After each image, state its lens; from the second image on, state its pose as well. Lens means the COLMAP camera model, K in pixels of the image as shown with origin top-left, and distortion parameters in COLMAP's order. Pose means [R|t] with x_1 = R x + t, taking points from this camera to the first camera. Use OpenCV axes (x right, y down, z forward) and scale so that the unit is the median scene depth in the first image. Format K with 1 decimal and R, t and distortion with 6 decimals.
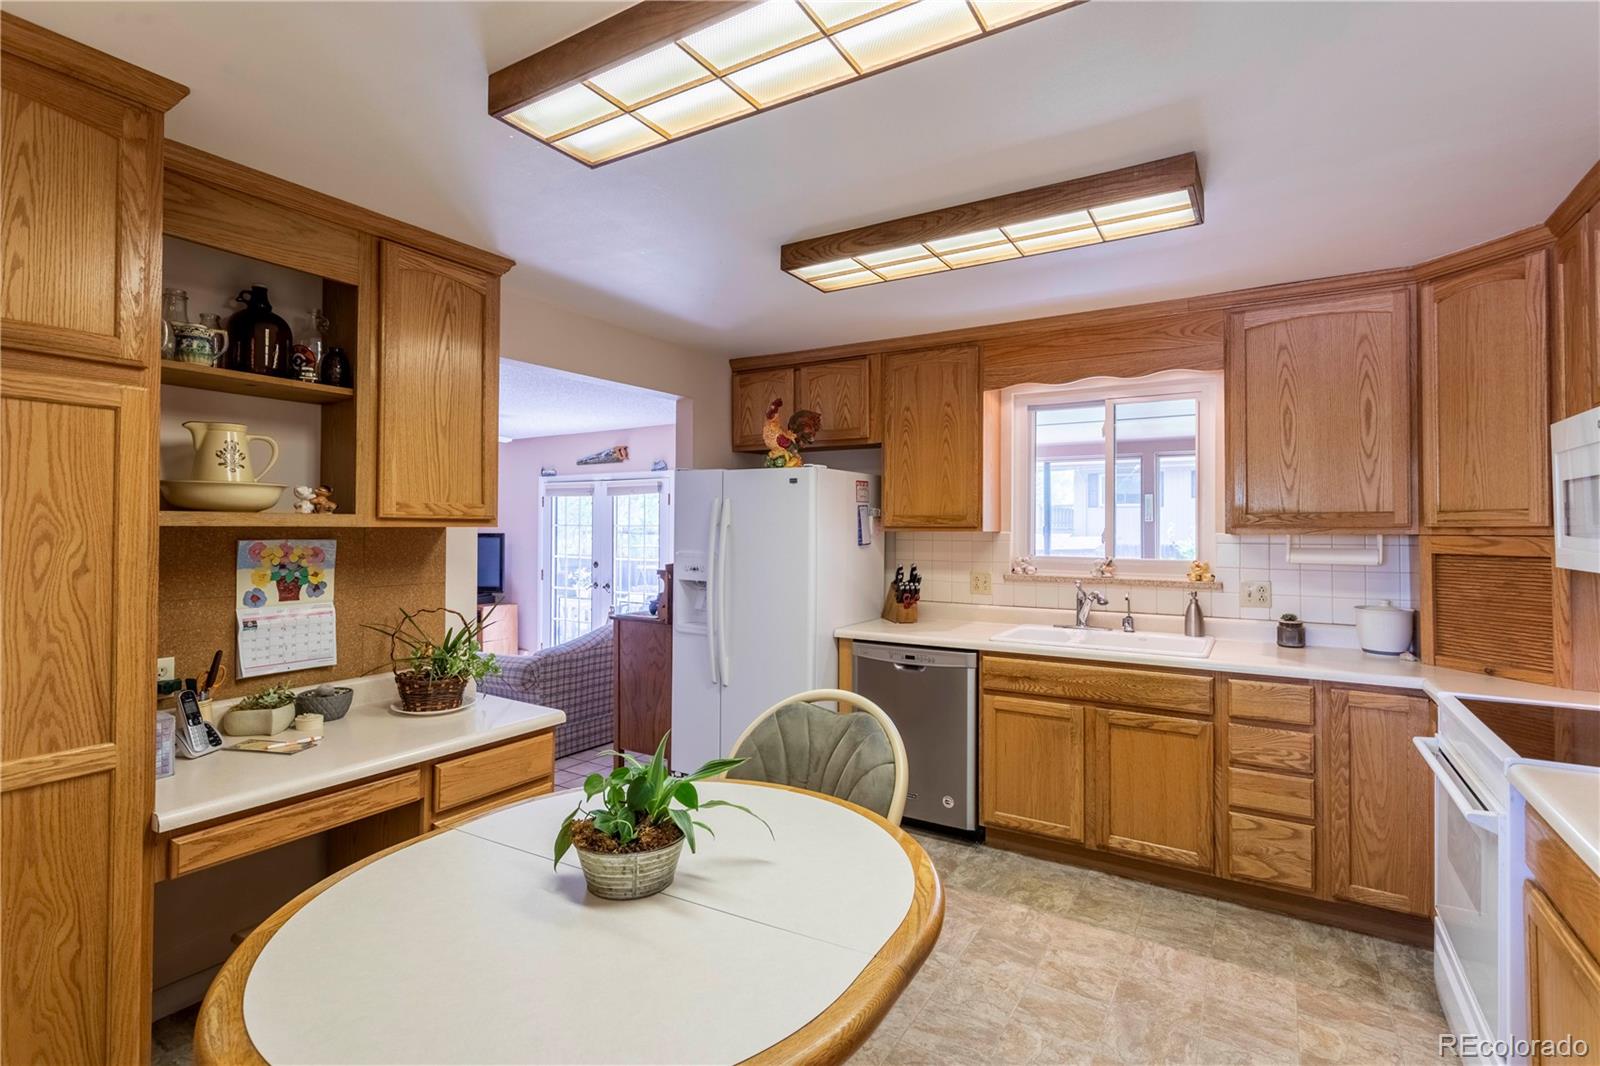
lens RADIAL K [[754.1, 0, 798.1], [0, 754.1, 525.2], [0, 0, 1]] dist [-0.003076, 0.001170]
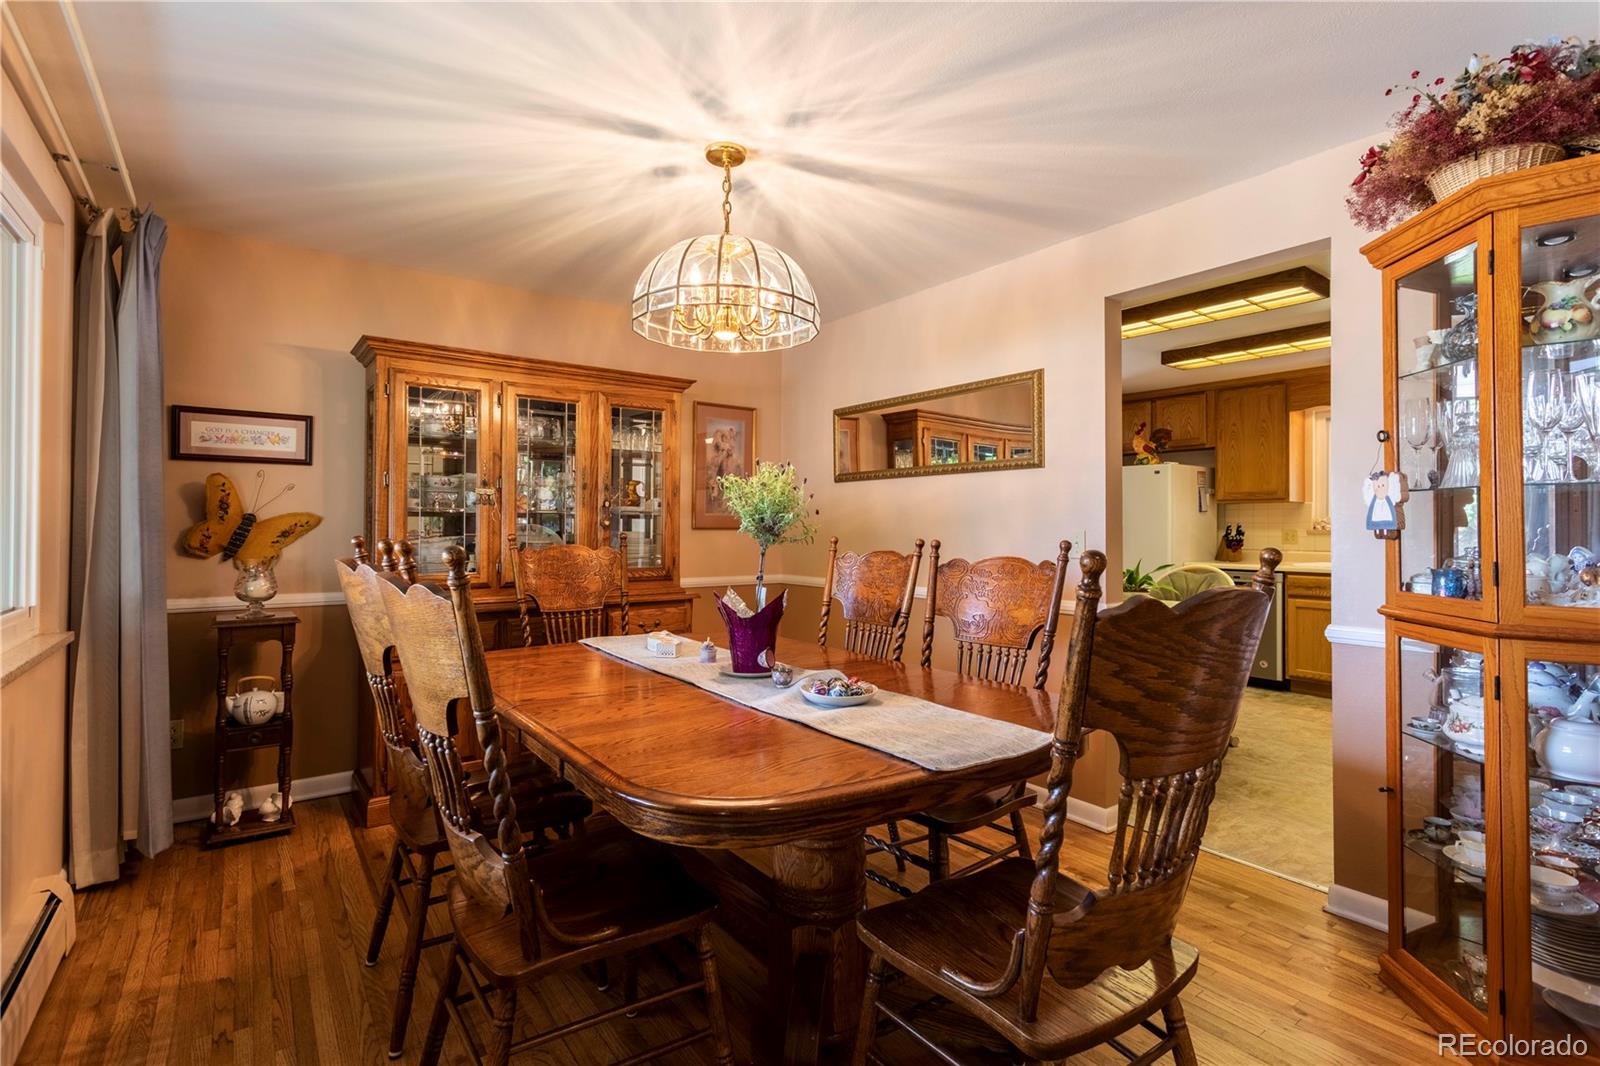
lens RADIAL K [[754.1, 0, 795.6], [0, 754.1, 521.3], [0, 0, 1]] dist [-0.003076, 0.001170]
pose [[0.928281, -0.002693, -0.371871, -0.126296], [-0.000142, 0.999971, -0.007598, 0.062087], [0.371880, 0.007106, 0.928253, -0.837751]]
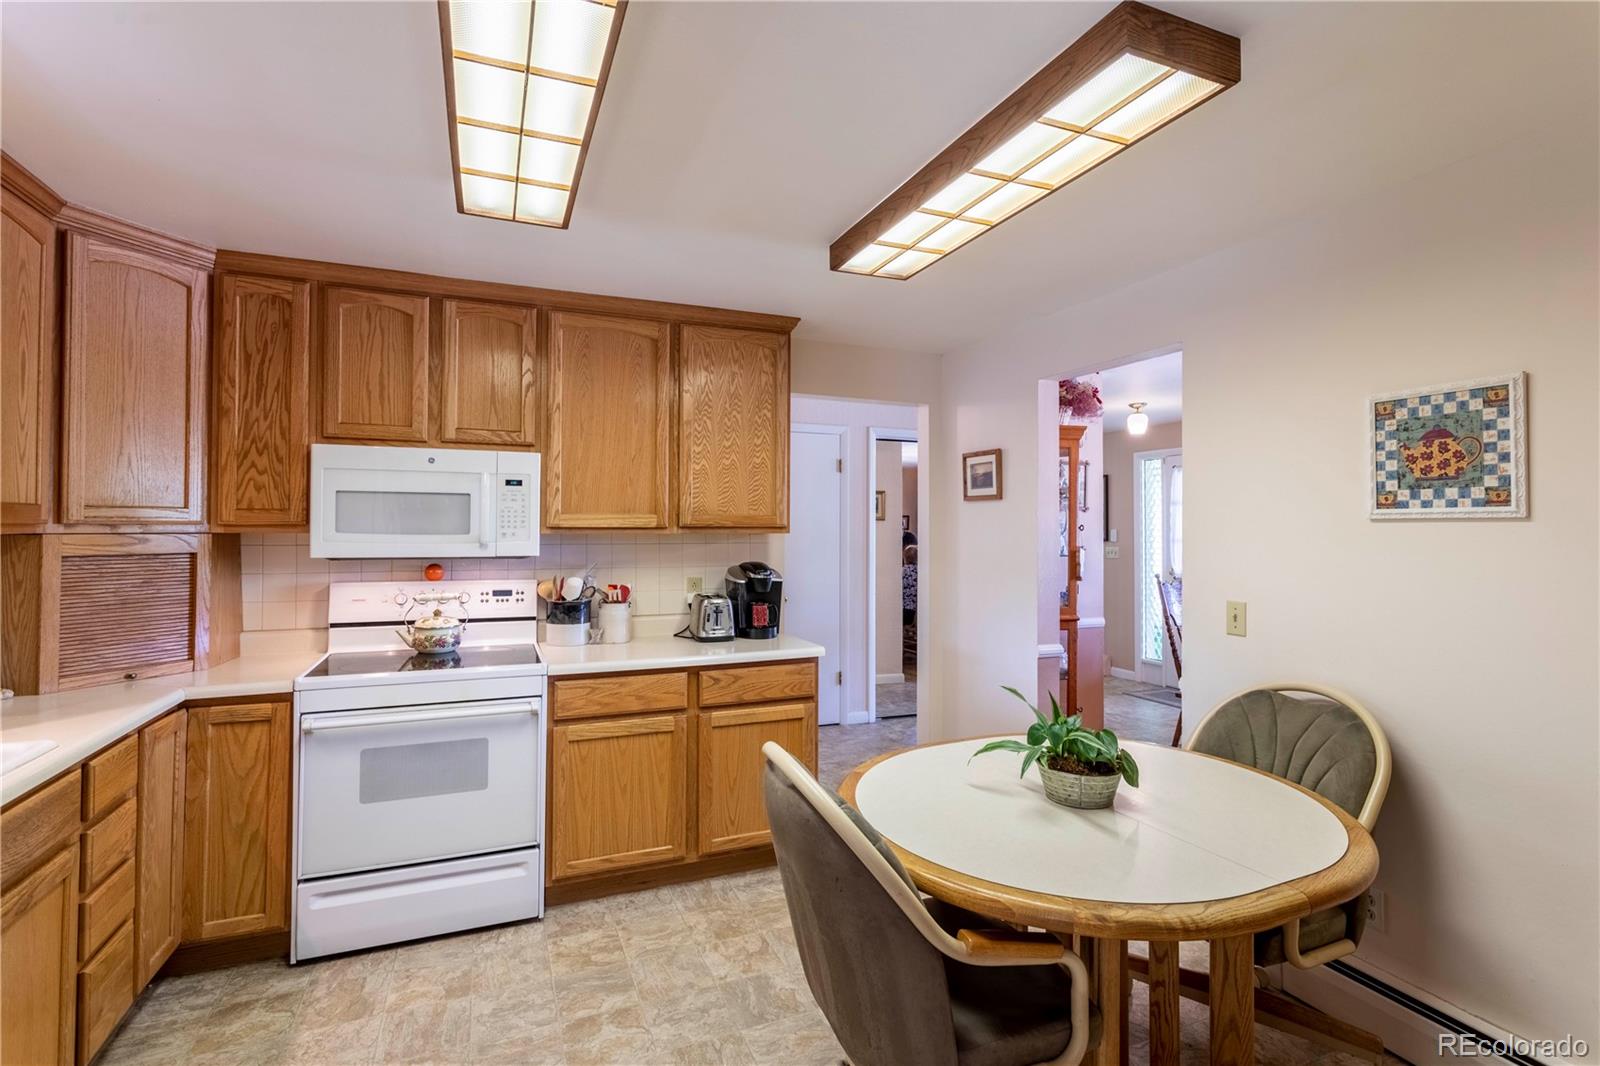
lens RADIAL K [[754.1, 0, 810.6], [0, 754.1, 521.9], [0, 0, 1]] dist [-0.003076, 0.001170]
pose [[-0.820491, -0.002557, 0.571653, -0.228392], [-0.009506, 0.999913, -0.009172, -0.000085], [-0.571580, -0.012959, -0.820444, 0.907303]]
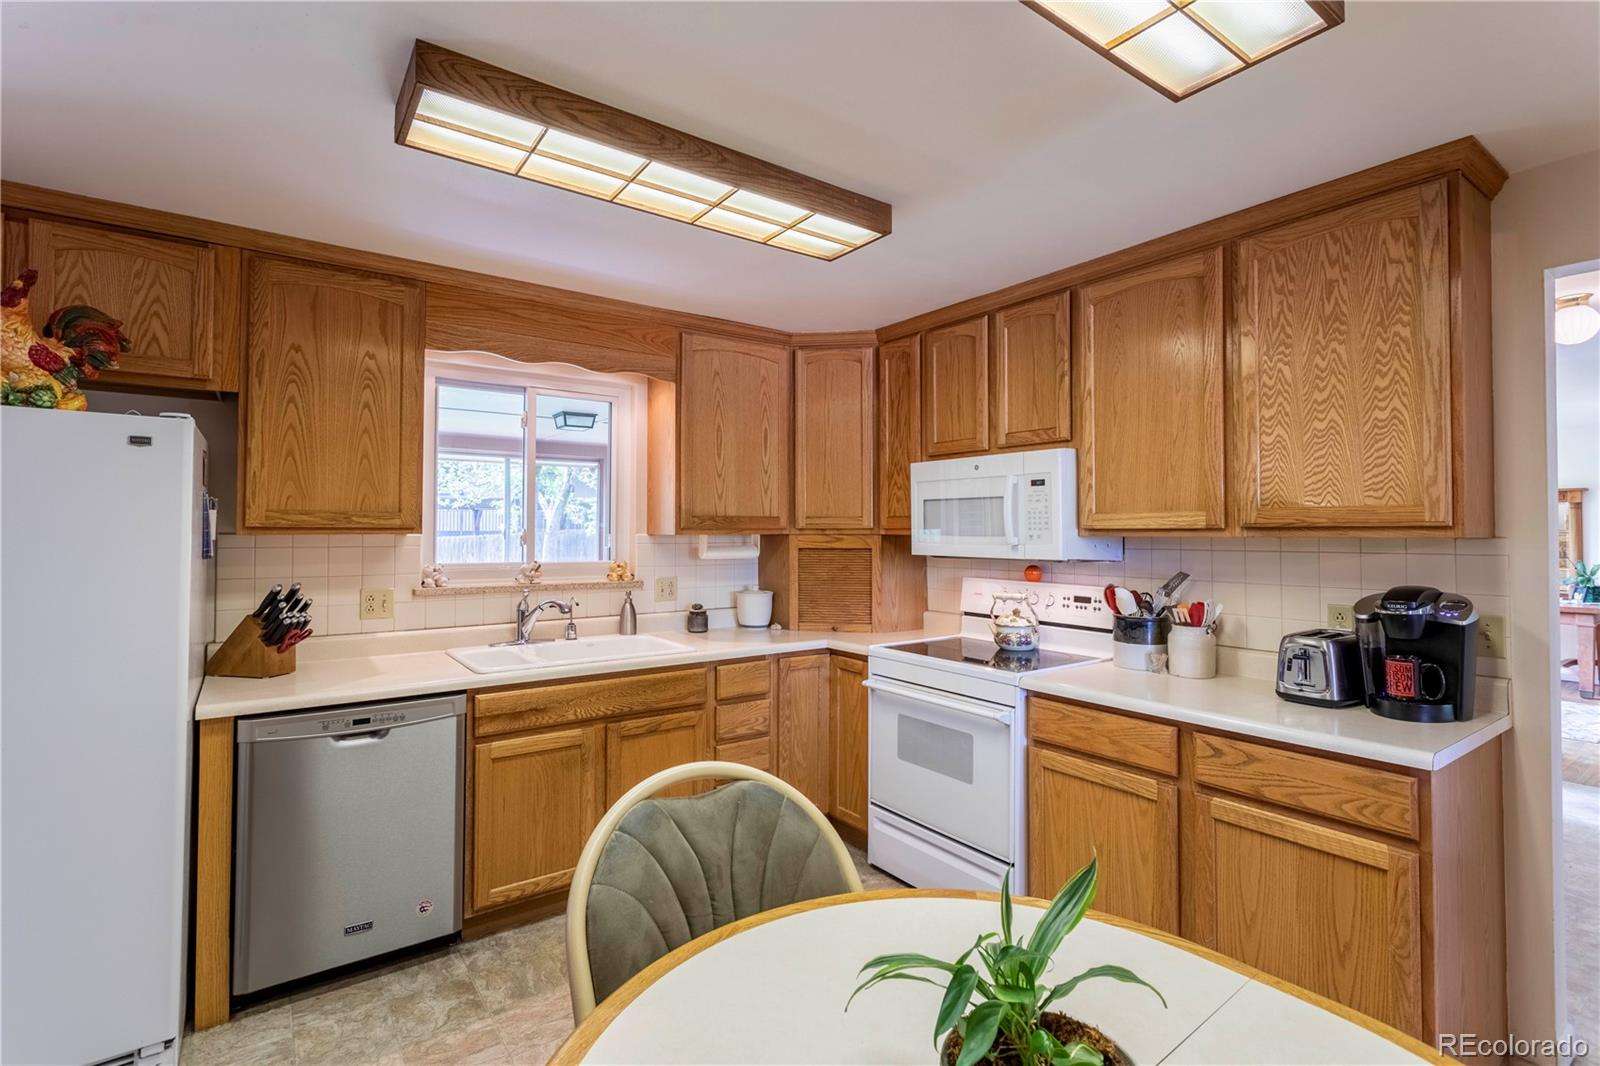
lens RADIAL K [[754.1, 0, 800.5], [0, 754.1, 521.8], [0, 0, 1]] dist [-0.003076, 0.001170]
pose [[0.376399, 0.008215, 0.926421, -0.312621], [-0.003573, 0.999966, -0.007416, 0.000331], [-0.926451, -0.000519, 0.376415, 0.363873]]
